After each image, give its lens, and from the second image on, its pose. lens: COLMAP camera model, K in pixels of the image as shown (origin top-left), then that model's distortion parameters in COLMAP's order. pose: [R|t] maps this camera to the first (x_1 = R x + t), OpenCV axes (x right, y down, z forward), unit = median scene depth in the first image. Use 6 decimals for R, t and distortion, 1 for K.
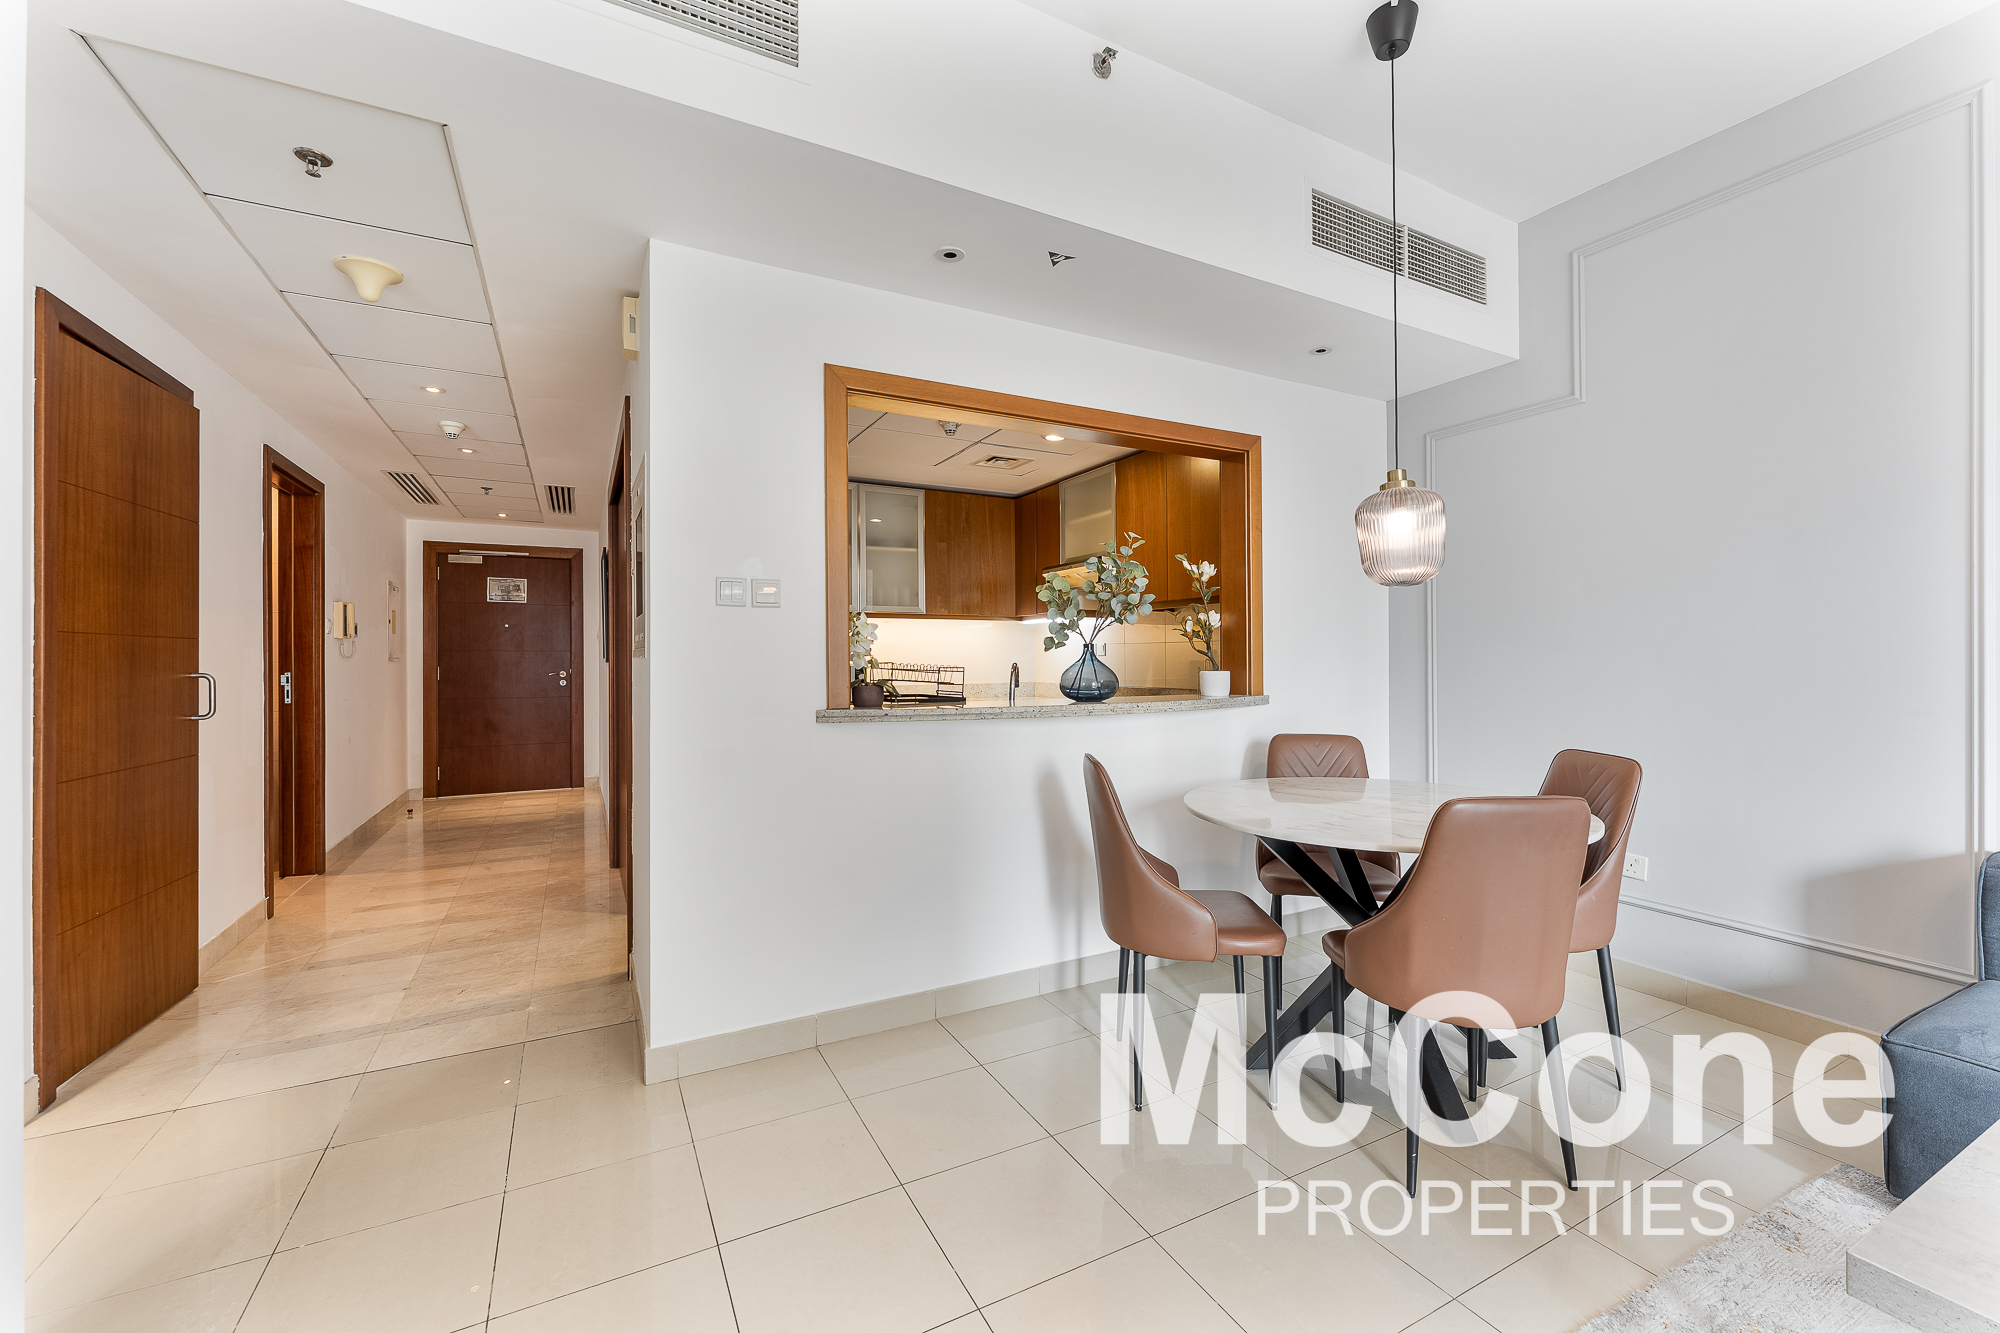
lens RADIAL K [[822.3, 0, 1002.7], [0, 822.3, 659.1], [0, 0, 1]] dist [0.001763, 0.000769]
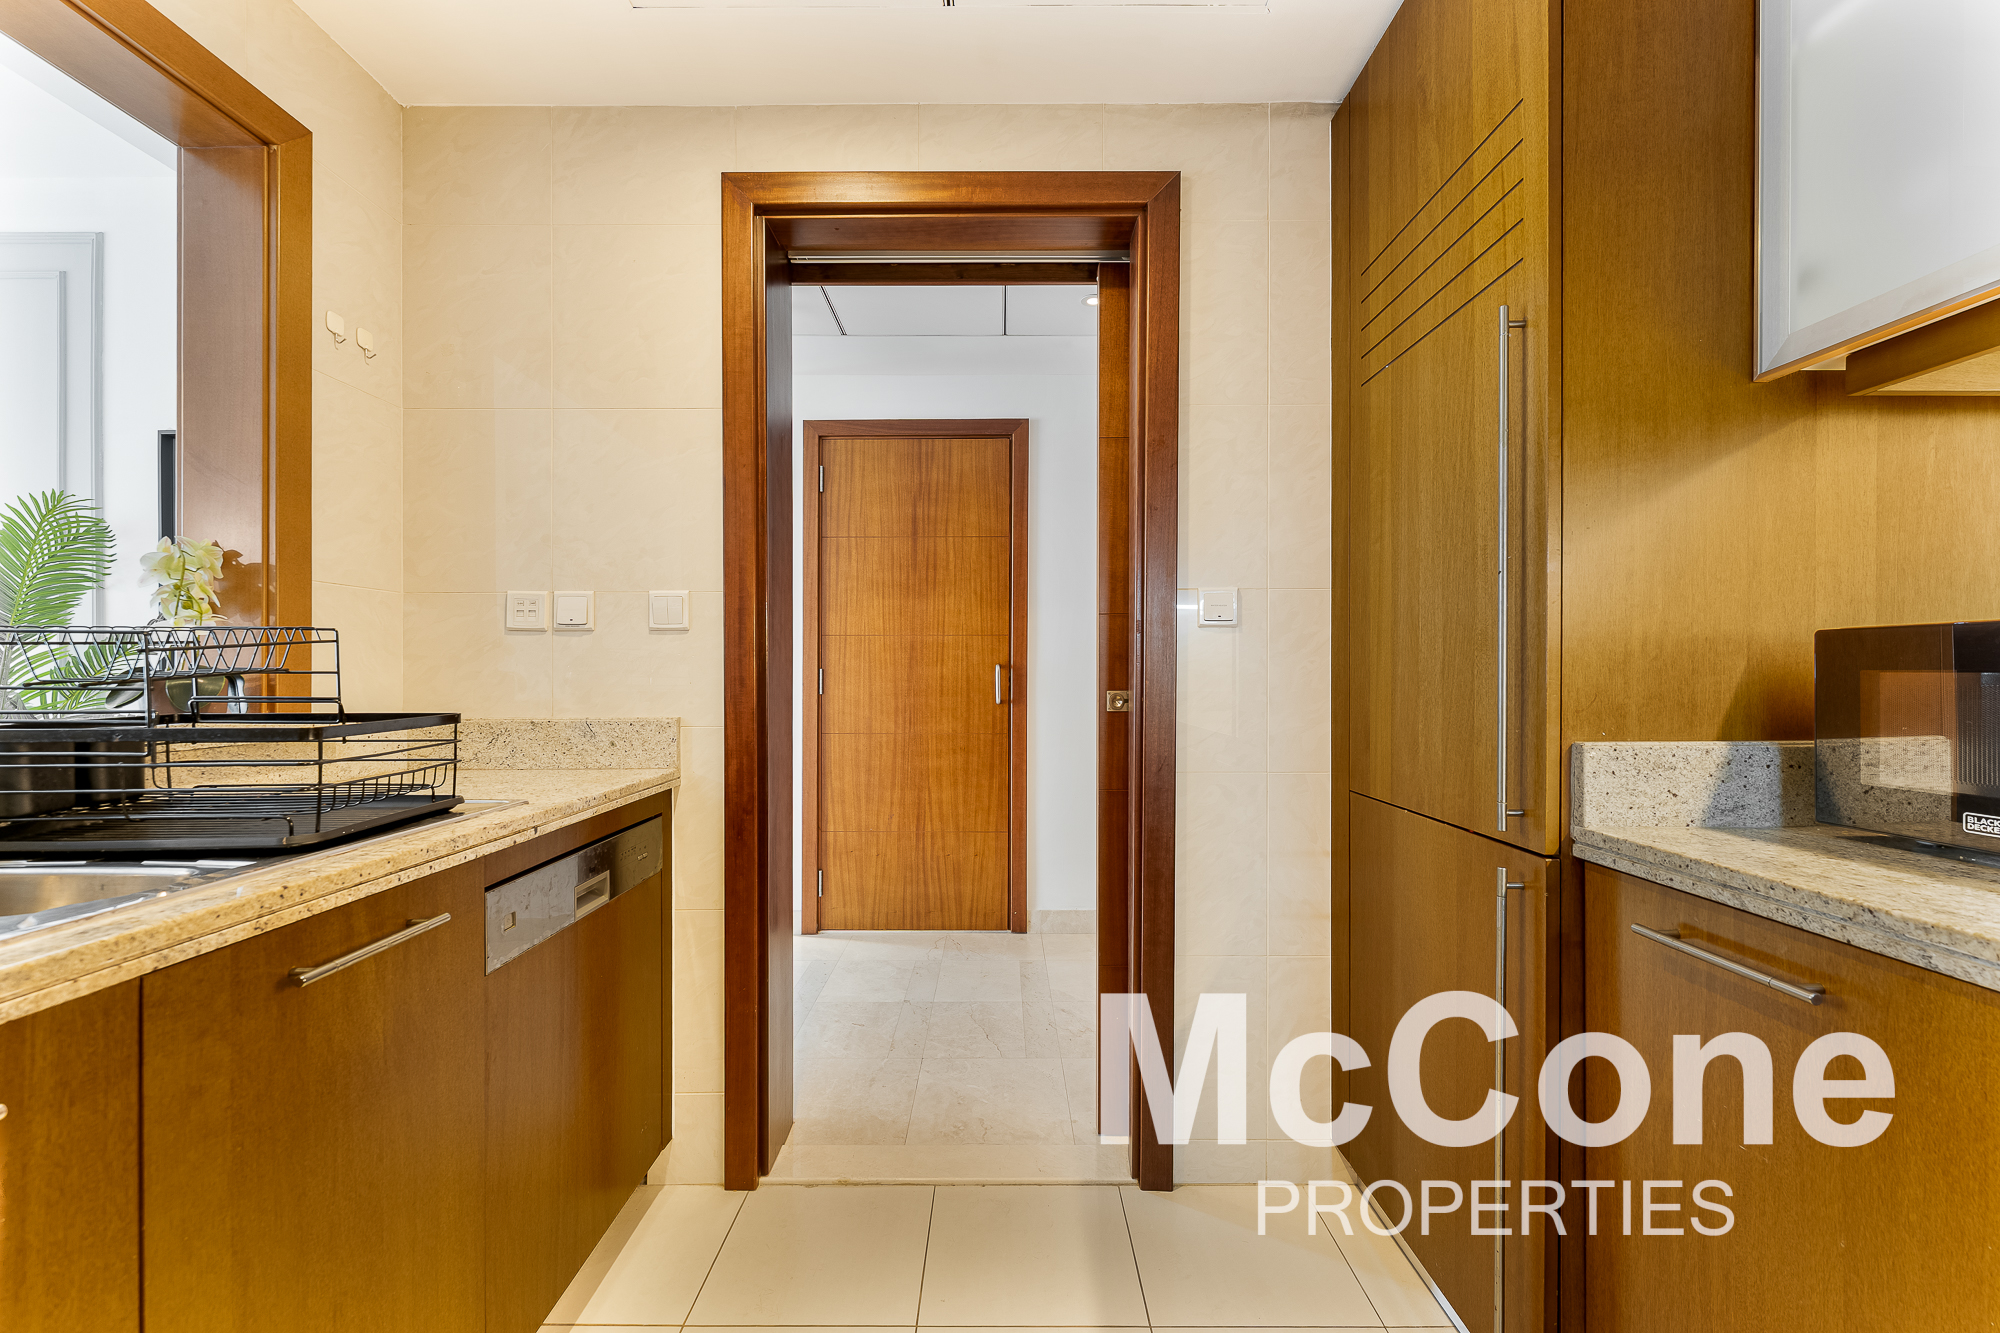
lens RADIAL K [[822.3, 0, 1000.0], [0, 822.3, 666.9], [0, 0, 1]] dist [0.001763, 0.000769]
pose [[-0.470969, 0.000788, -0.882150, 0.059358], [0.000246, 1.000000, 0.000762, 0.022311], [0.882150, 0.000142, -0.470969, 1.778101]]
